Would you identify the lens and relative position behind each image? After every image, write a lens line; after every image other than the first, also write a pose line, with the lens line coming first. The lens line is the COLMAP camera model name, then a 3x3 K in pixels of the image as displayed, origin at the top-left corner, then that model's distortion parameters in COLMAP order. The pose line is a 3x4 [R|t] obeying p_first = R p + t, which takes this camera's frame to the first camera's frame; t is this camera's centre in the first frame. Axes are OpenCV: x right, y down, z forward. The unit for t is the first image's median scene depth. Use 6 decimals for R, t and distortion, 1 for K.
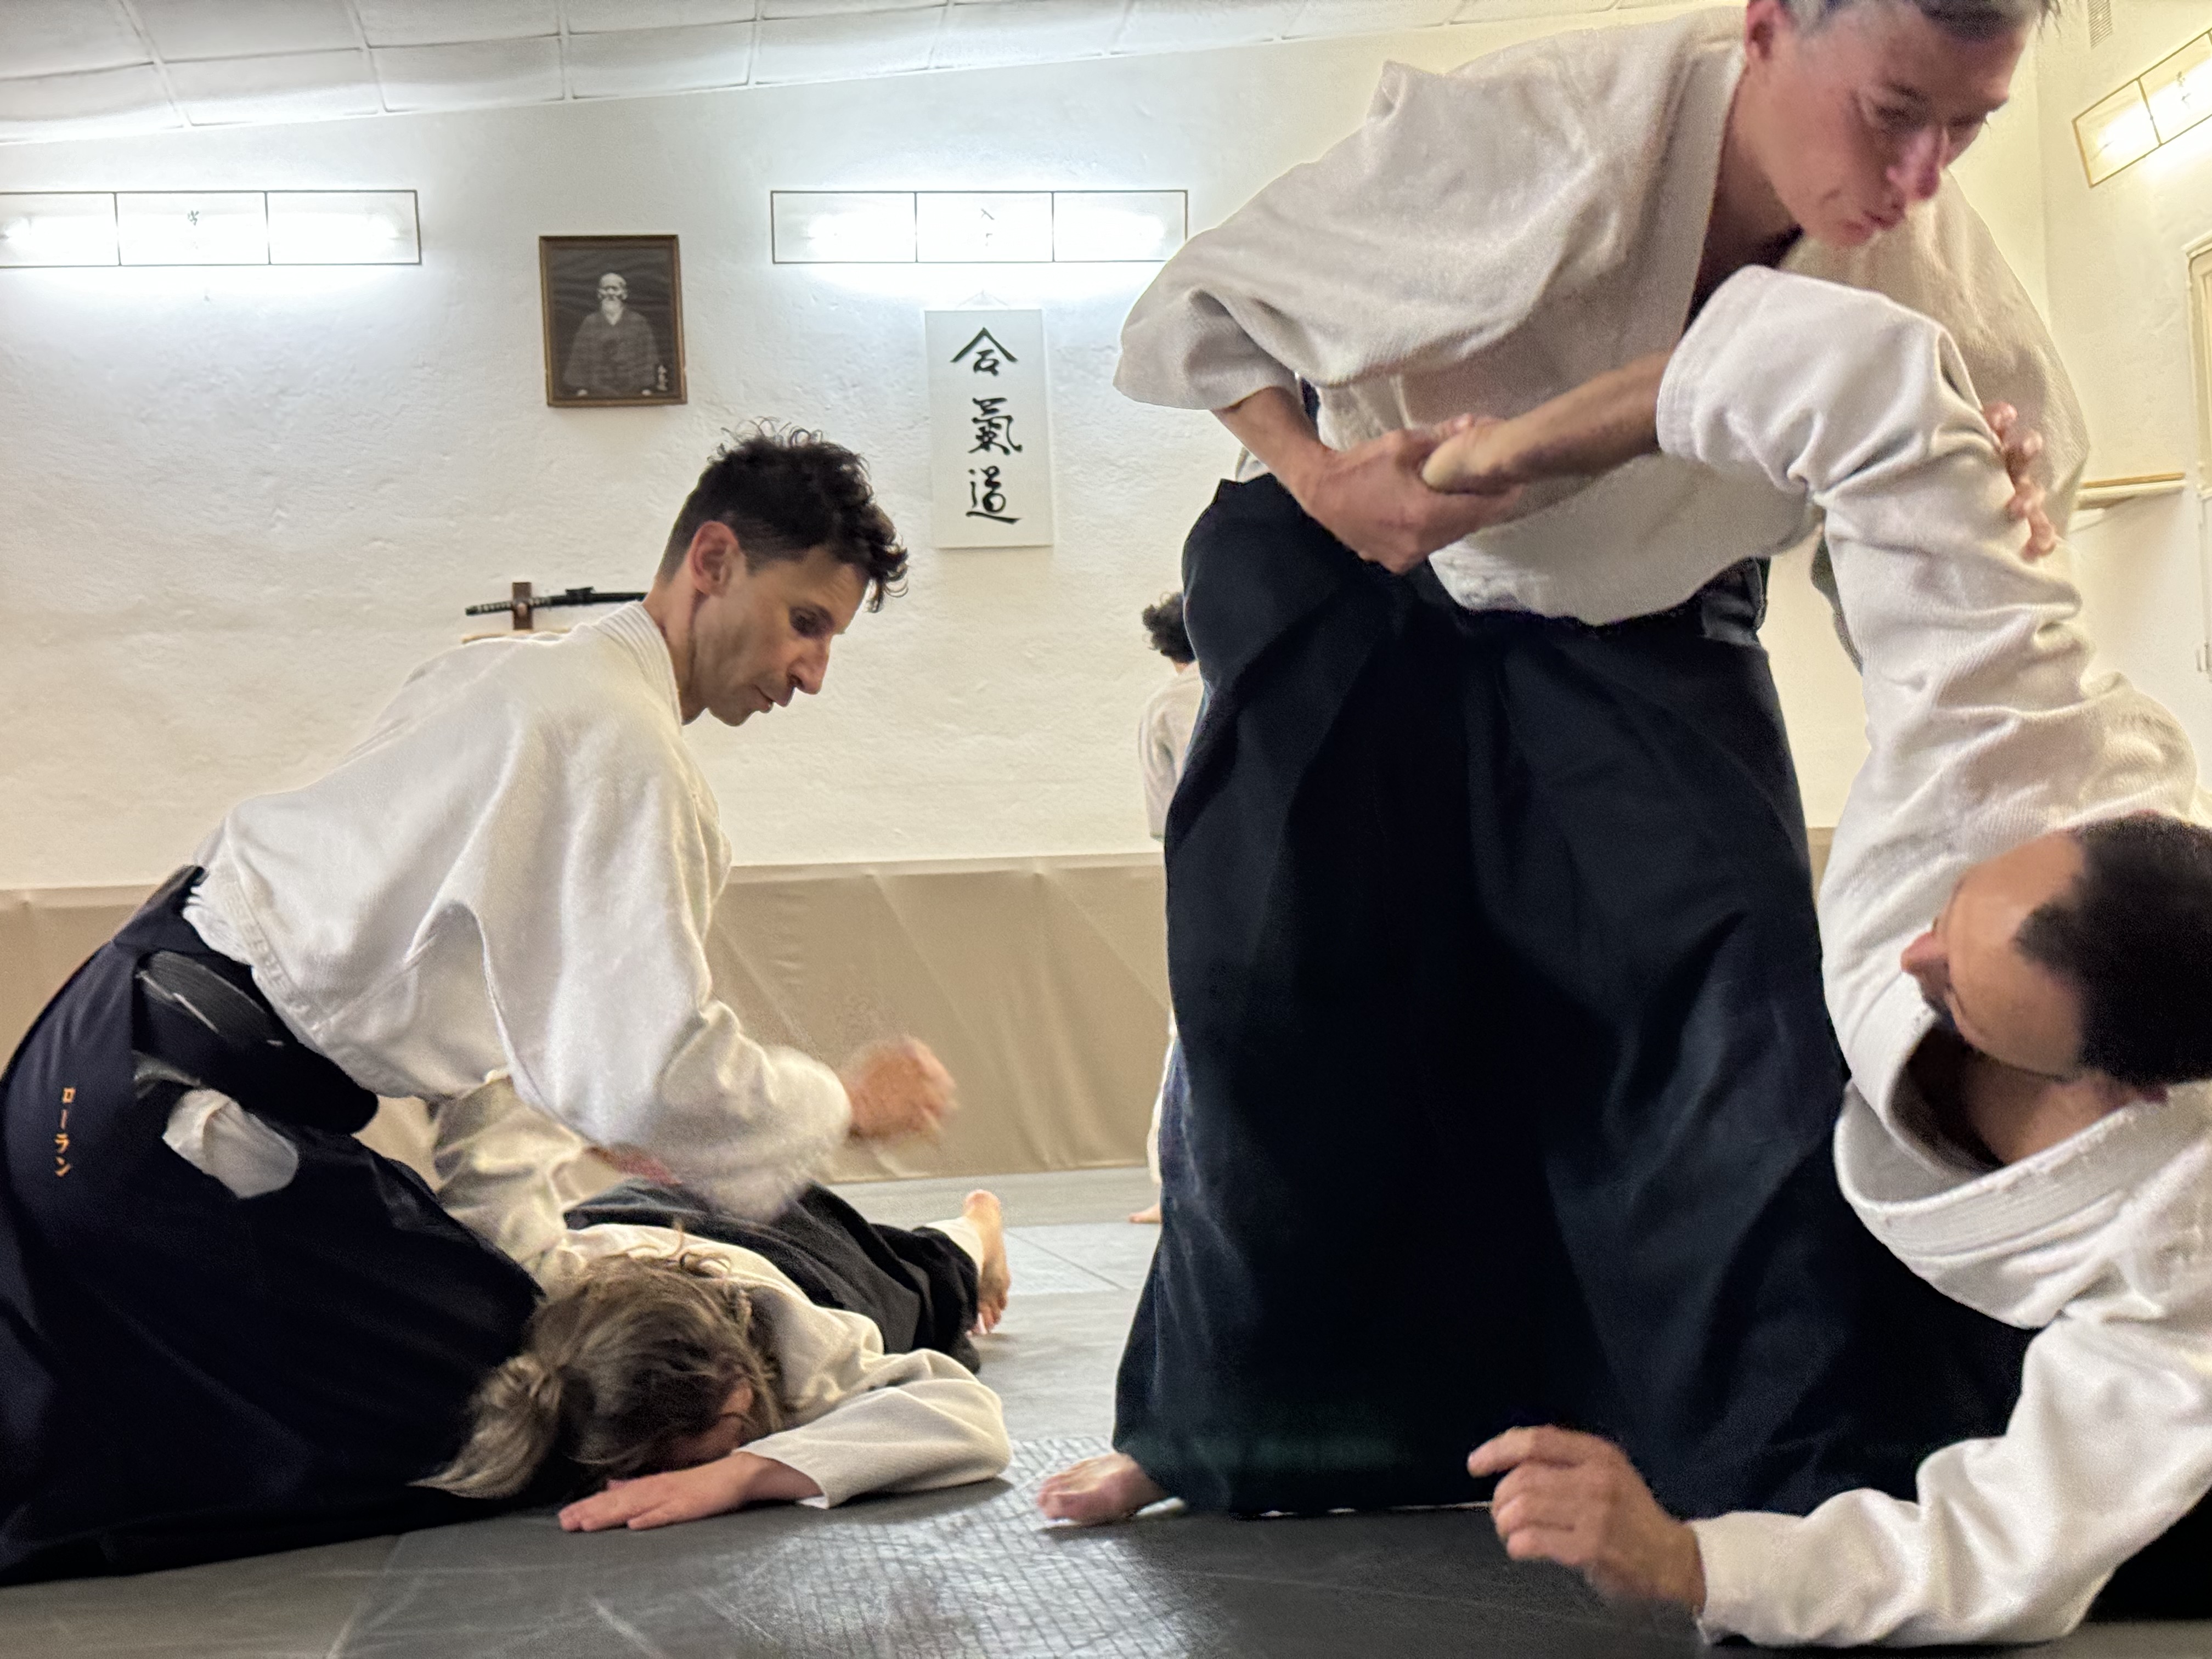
lens RADIAL K [[2868.4, 0, 1116.3], [0, 2868.4, 820.1], [0, 0, 1]] dist [0.105261, 0.000000]
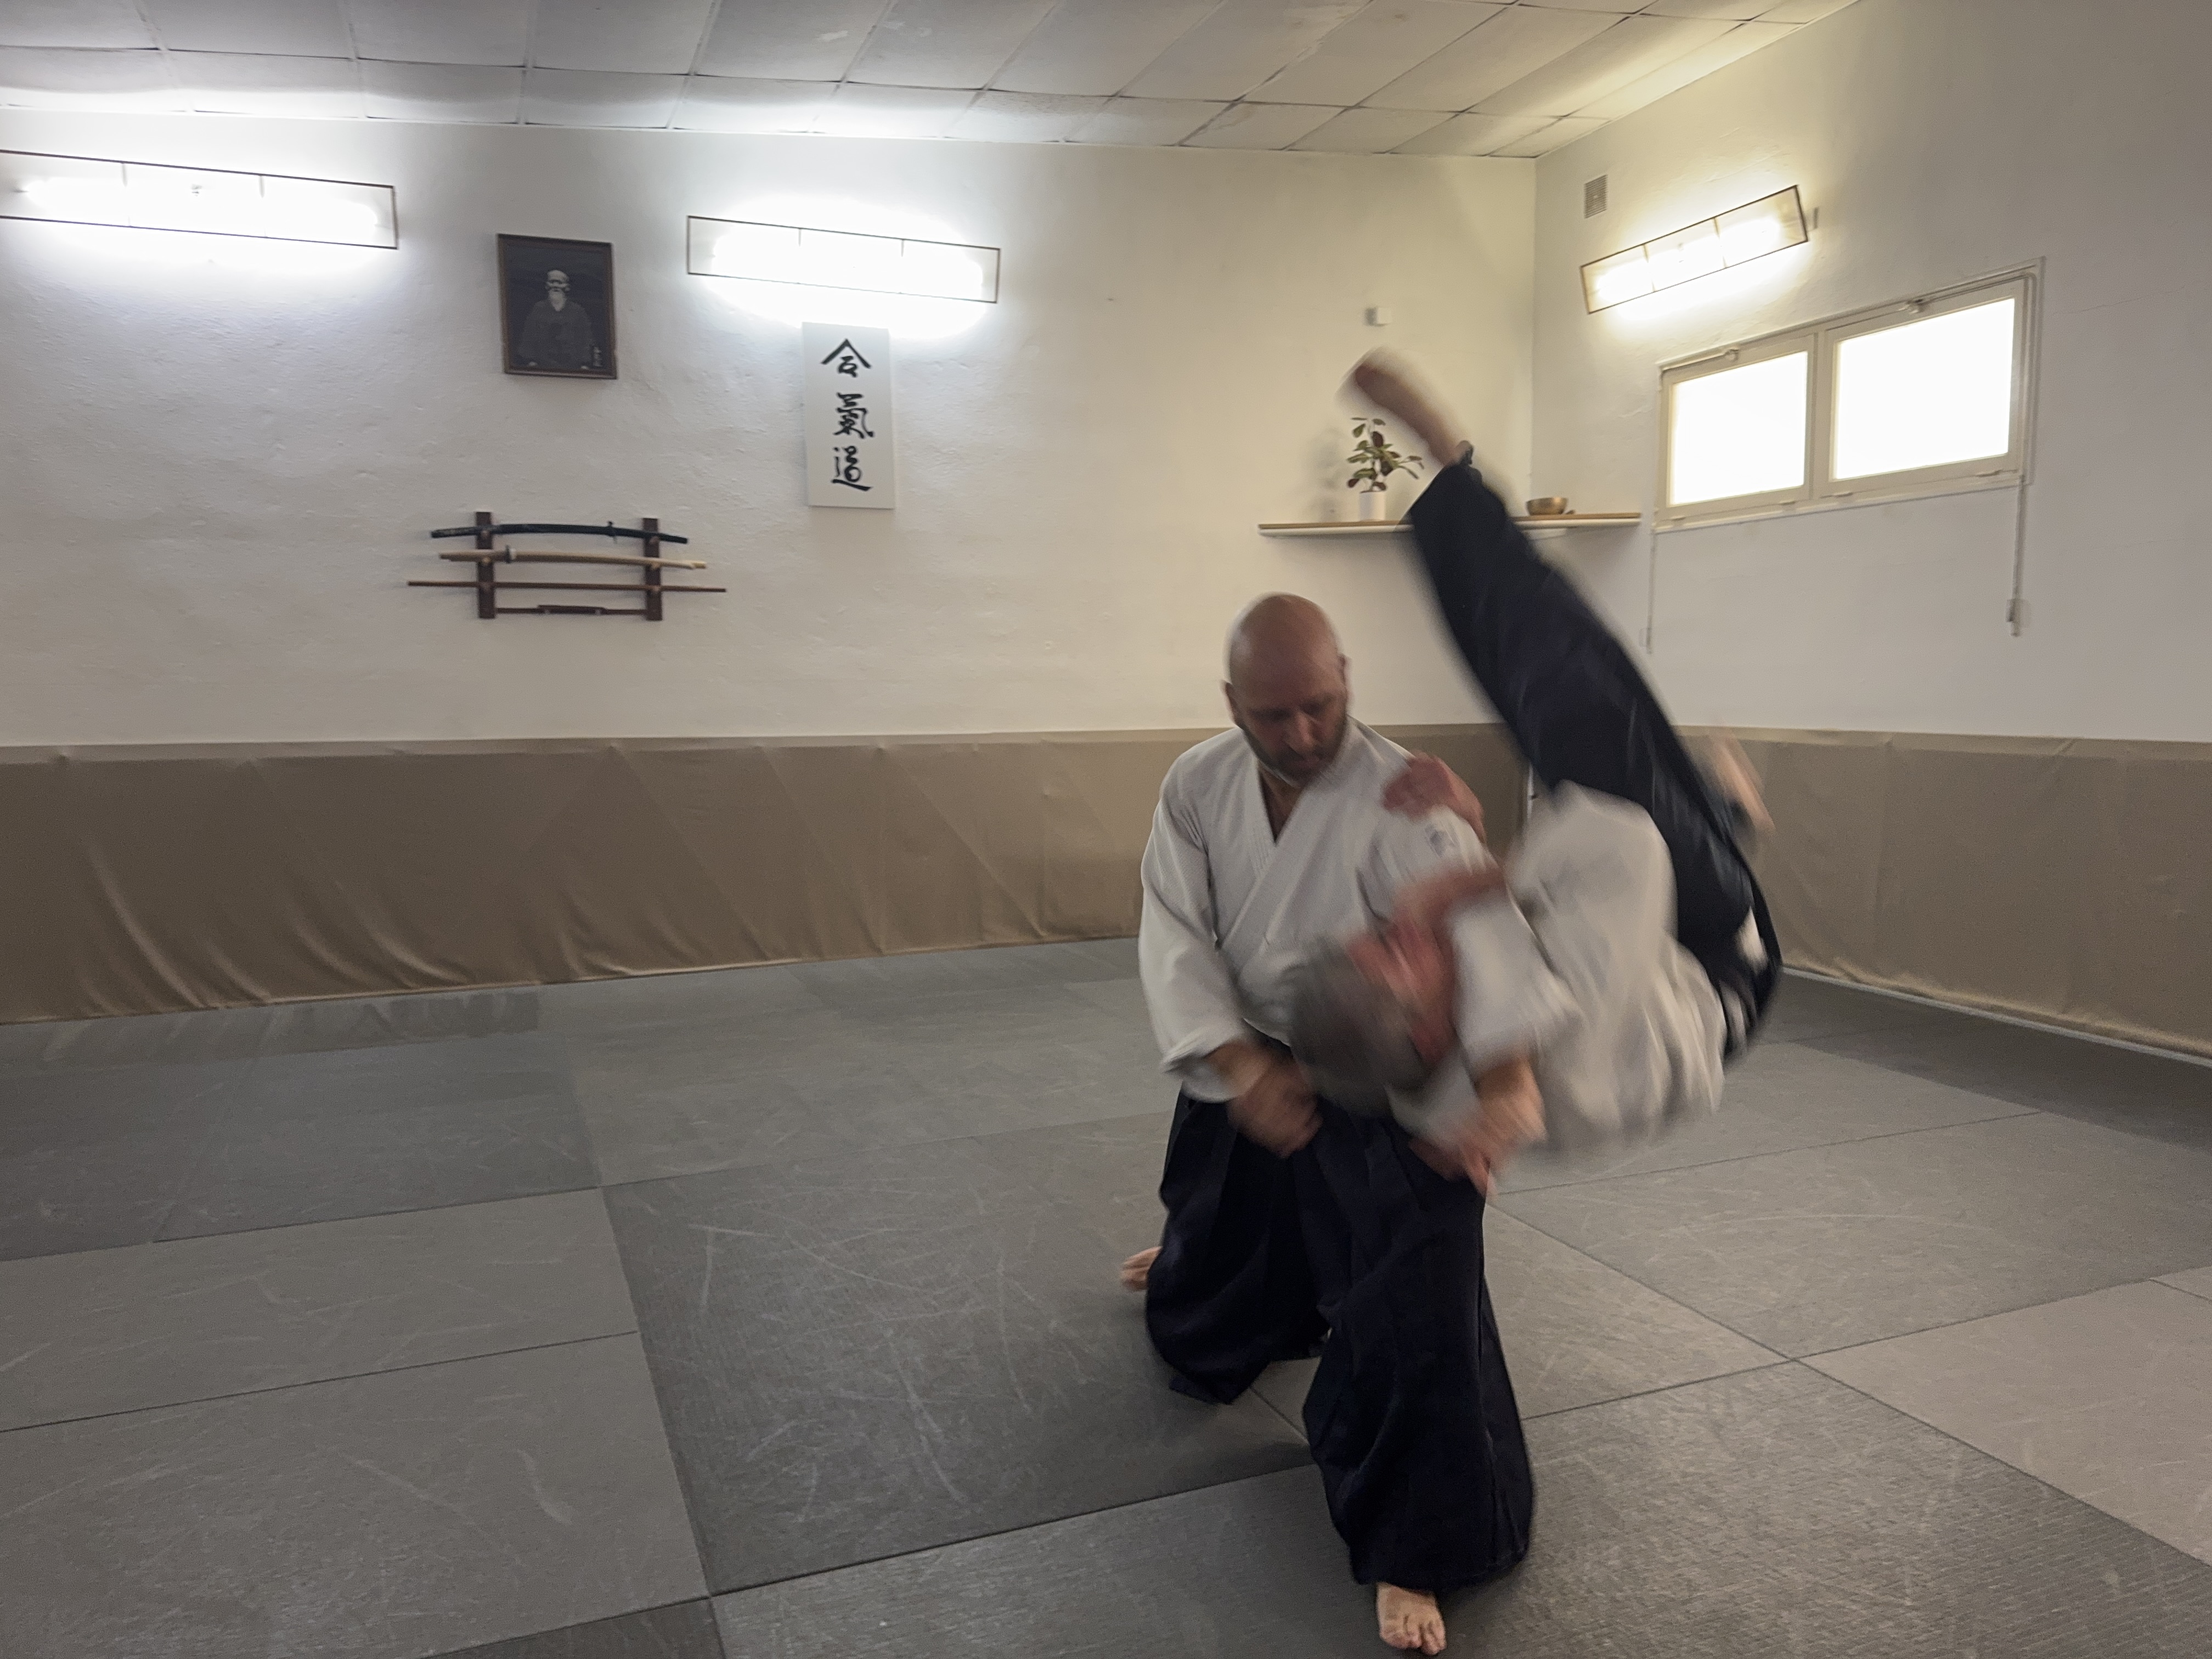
lens RADIAL K [[1541.8, 0, 1122.8], [0, 1541.8, 832.3], [0, 0, 1]] dist [0.042875, -0.046789]
pose [[0.971391, 0.015943, 0.236950, -0.089928], [-0.049525, 0.989407, 0.136458, -0.049258], [-0.232265, -0.144289, 0.961891, 0.244285]]
